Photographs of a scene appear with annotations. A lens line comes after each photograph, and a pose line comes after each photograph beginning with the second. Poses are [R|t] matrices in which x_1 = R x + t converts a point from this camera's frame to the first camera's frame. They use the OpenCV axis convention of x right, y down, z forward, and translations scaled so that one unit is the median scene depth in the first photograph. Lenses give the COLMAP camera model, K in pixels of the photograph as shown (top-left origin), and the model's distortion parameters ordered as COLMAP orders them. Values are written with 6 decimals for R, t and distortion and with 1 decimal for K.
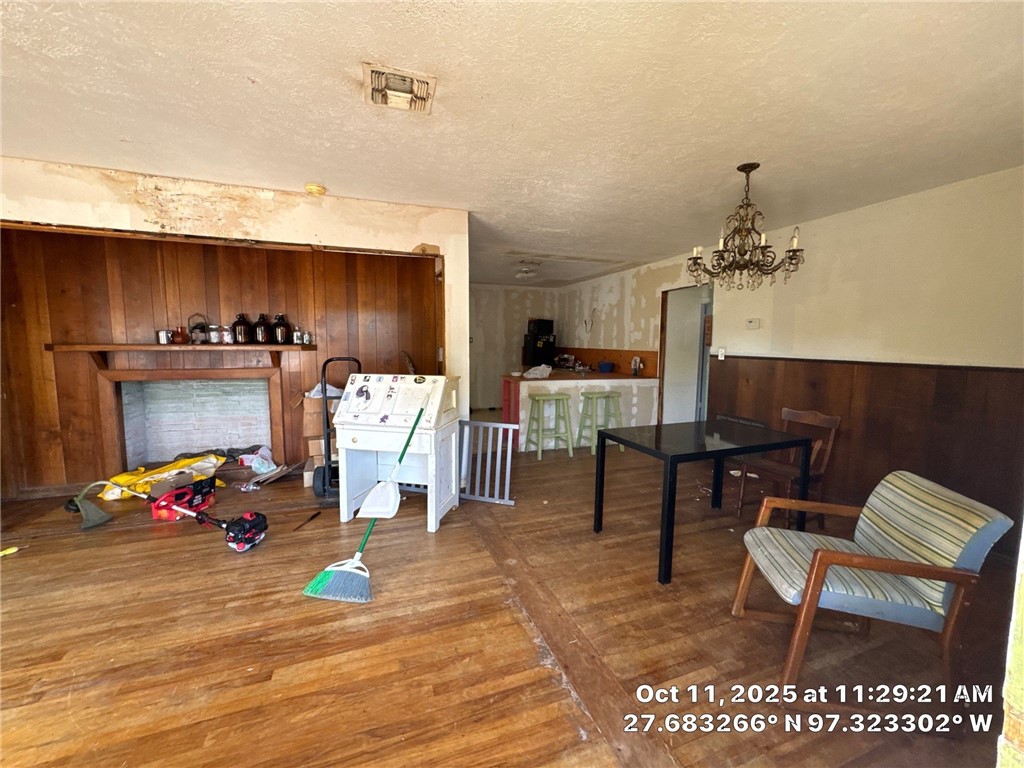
lens RADIAL K [[407.7, 0, 516.6], [0, 407.7, 382.2], [0, 0, 1]] dist [-0.005303, 0.000259]
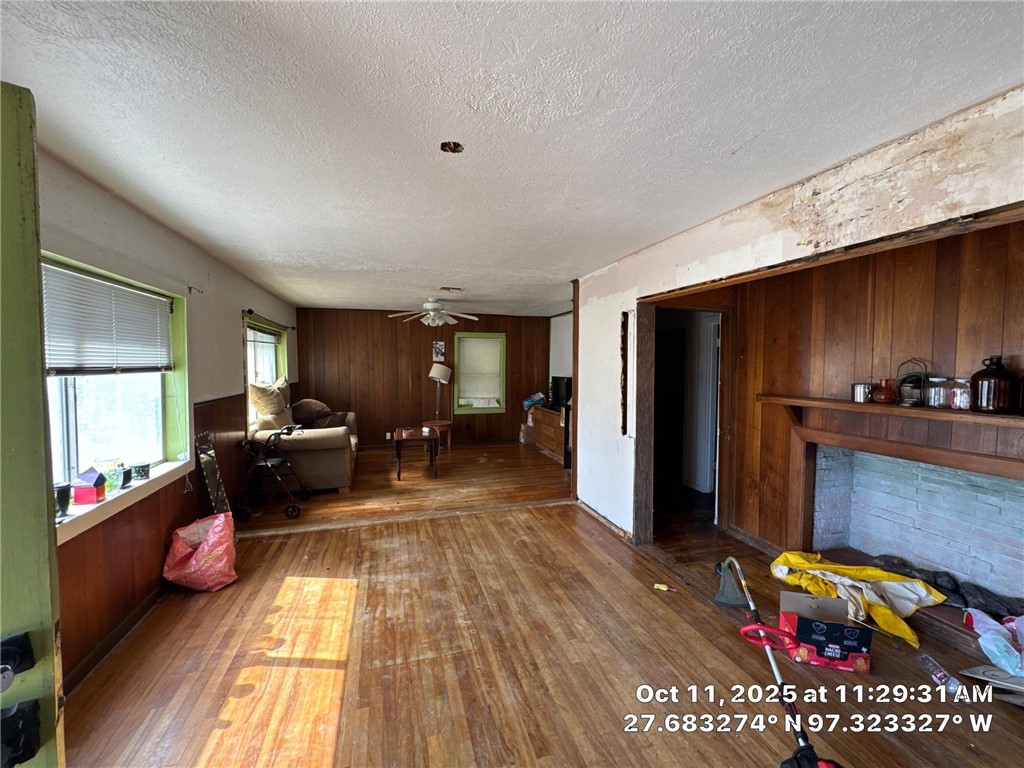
lens RADIAL K [[407.7, 0, 511.8], [0, 407.7, 380.9], [0, 0, 1]] dist [-0.005303, 0.000259]
pose [[-0.071358, 0.035042, -0.996835, -0.103129], [-0.101245, 0.993967, 0.042188, -0.099986], [0.992299, 0.103936, -0.067379, 0.428831]]
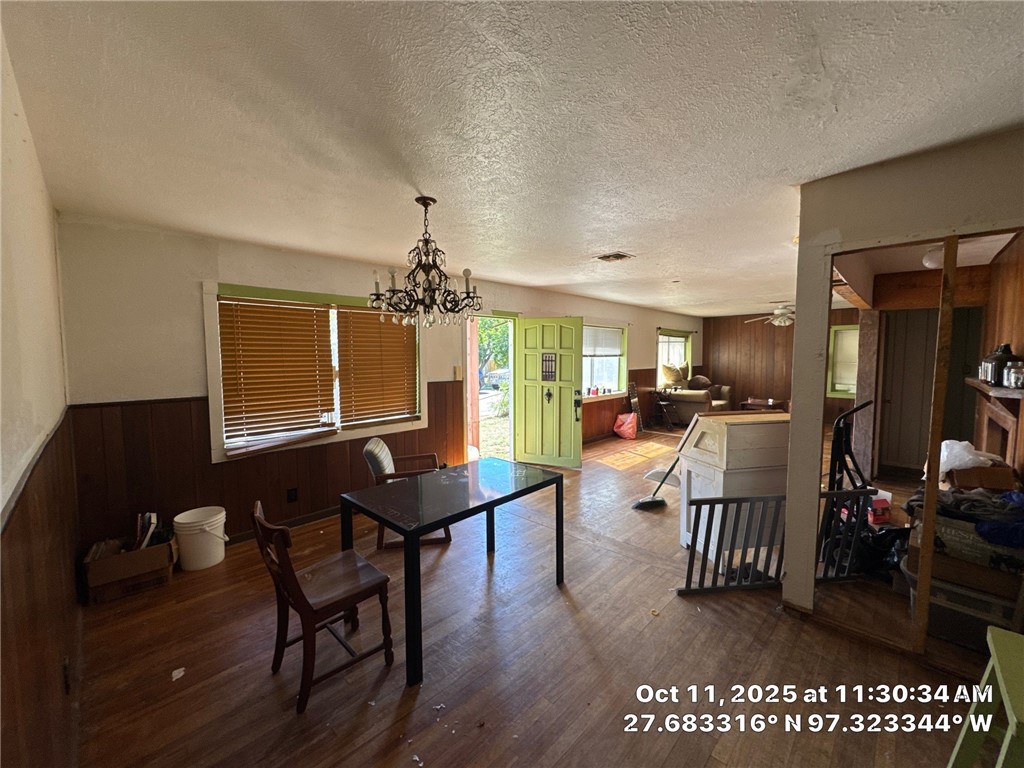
lens RADIAL K [[407.7, 0, 511.7], [0, 407.7, 380.0], [0, 0, 1]] dist [-0.005303, 0.000259]
pose [[-0.911141, 0.020166, -0.411601, 0.549217], [-0.044990, 0.987964, 0.147996, -0.187013], [0.409632, 0.153363, -0.899267, 1.416118]]
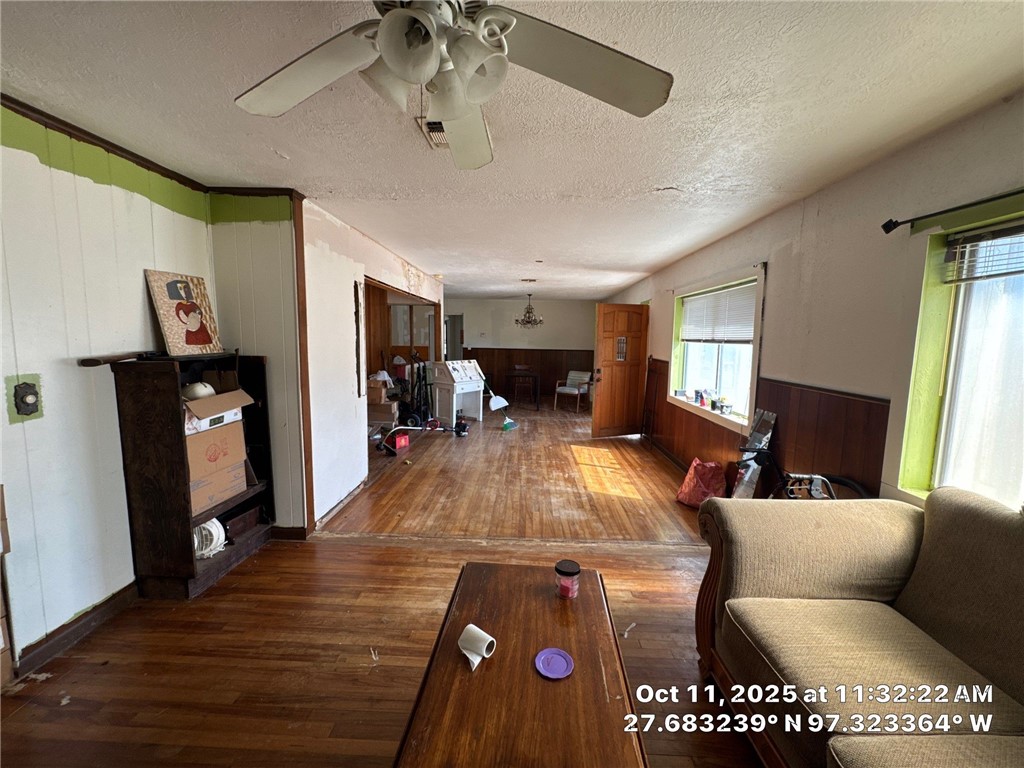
lens RADIAL K [[407.7, 0, 513.7], [0, 407.7, 379.9], [0, 0, 1]] dist [-0.005303, 0.000259]
pose [[0.392965, -0.100005, 0.914099, -1.953276], [0.079418, 0.994045, 0.074610, -0.047406], [-0.916118, 0.043277, 0.398567, -0.167662]]
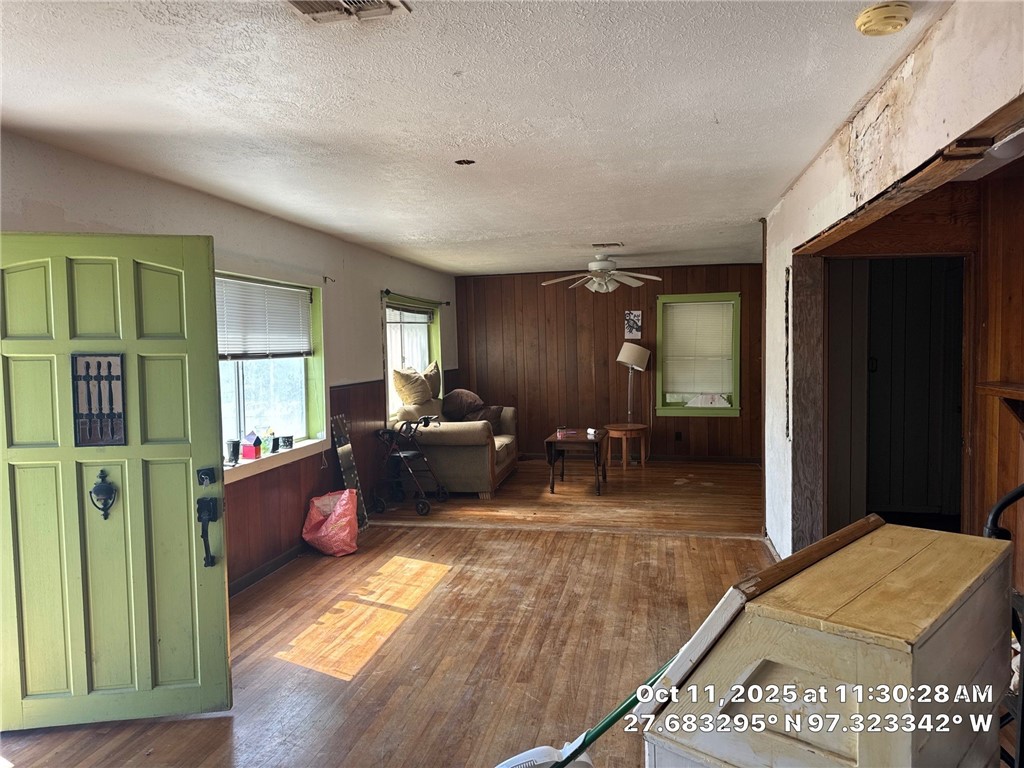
lens RADIAL K [[715.4, 0, 509.5], [0, 715.4, 381.8], [0, 0, 1]] dist [0.062344, -0.021228]
pose [[-0.539580, 0.047806, -0.840576, 0.229889], [-0.068424, 0.992594, 0.100375, -0.148478], [0.839149, 0.111676, -0.532313, 0.910299]]
